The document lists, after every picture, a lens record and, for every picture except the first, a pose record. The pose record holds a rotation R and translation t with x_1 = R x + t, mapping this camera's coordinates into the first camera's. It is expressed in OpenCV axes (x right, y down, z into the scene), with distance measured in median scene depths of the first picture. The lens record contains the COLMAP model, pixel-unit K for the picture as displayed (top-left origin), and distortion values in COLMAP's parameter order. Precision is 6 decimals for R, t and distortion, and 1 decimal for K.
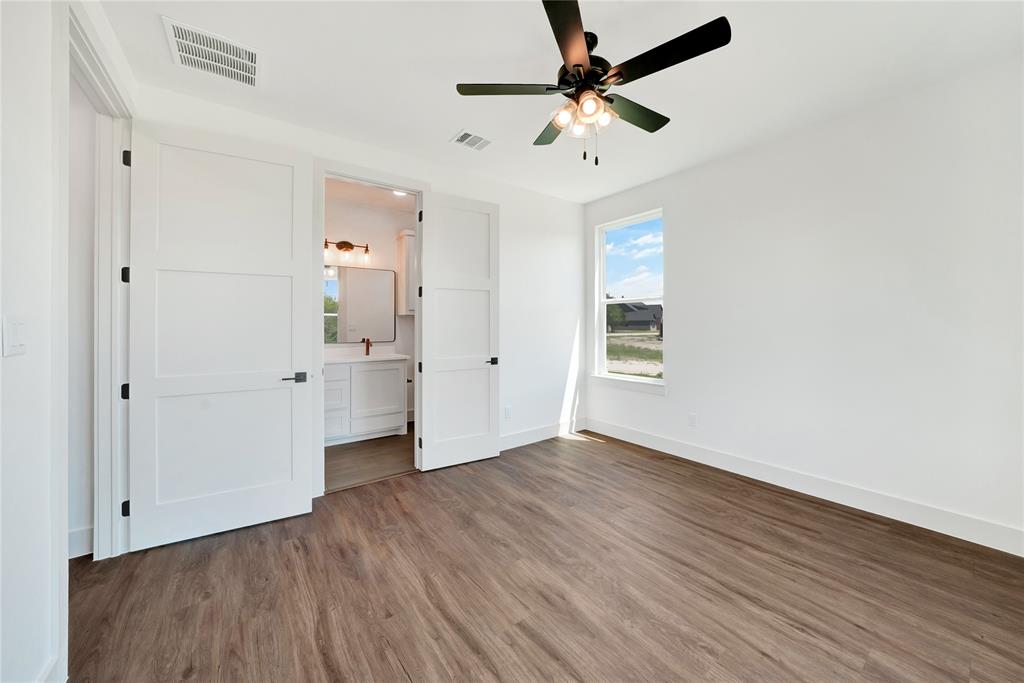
lens RADIAL K [[358.2, 0, 512.2], [0, 358.2, 324.6], [0, 0, 1]] dist [-0.000040, 0.000009]
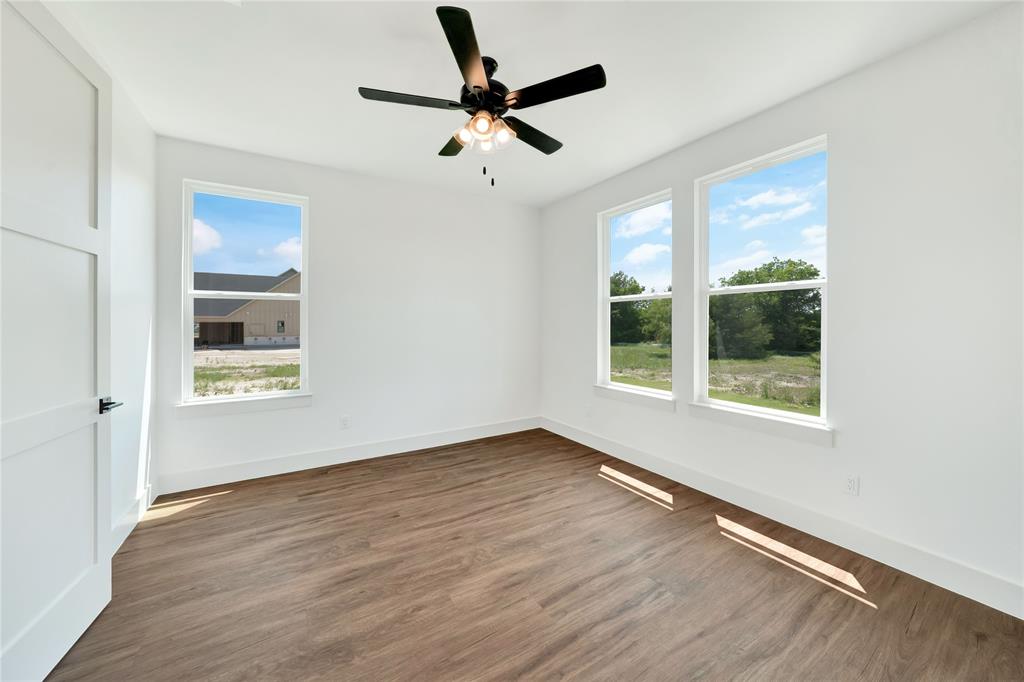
lens RADIAL K [[358.2, 0, 518.6], [0, 358.2, 335.5], [0, 0, 1]] dist [-0.000040, 0.000009]
pose [[0.118544, -0.017144, 0.992801, -0.717976], [-0.004506, 0.999831, 0.017803, 0.000216], [-0.992939, -0.006584, 0.118447, 0.649243]]
